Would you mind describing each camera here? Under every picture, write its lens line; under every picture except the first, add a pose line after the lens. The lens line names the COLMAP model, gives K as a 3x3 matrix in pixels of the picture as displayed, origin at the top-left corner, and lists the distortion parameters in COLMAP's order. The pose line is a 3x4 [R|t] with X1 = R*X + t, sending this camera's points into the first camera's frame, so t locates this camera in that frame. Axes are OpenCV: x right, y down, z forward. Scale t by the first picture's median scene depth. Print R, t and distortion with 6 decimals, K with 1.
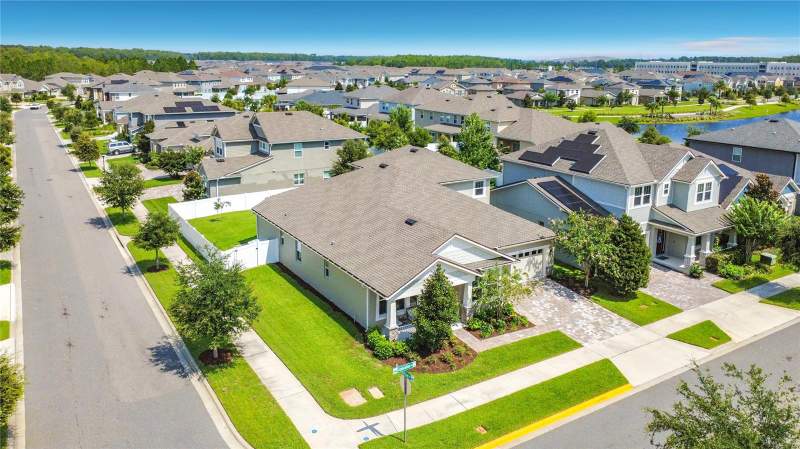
lens RADIAL K [[594.7, 0, 383.5], [0, 594.7, 144.5], [0, 0, 1]] dist [0.000589, -0.002902]
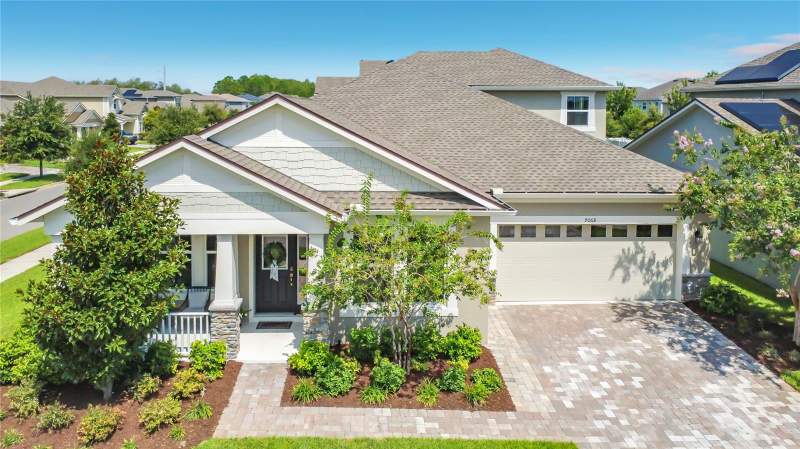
lens RADIAL K [[594.7, 0, 383.5], [0, 594.7, 144.5], [0, 0, 1]] dist [0.000589, -0.002902]
pose [[0.877183, 0.032155, -0.479078, 0.323229], [-0.070062, 0.995648, -0.061457, 0.179525], [0.475017, 0.087474, 0.875618, 0.643085]]
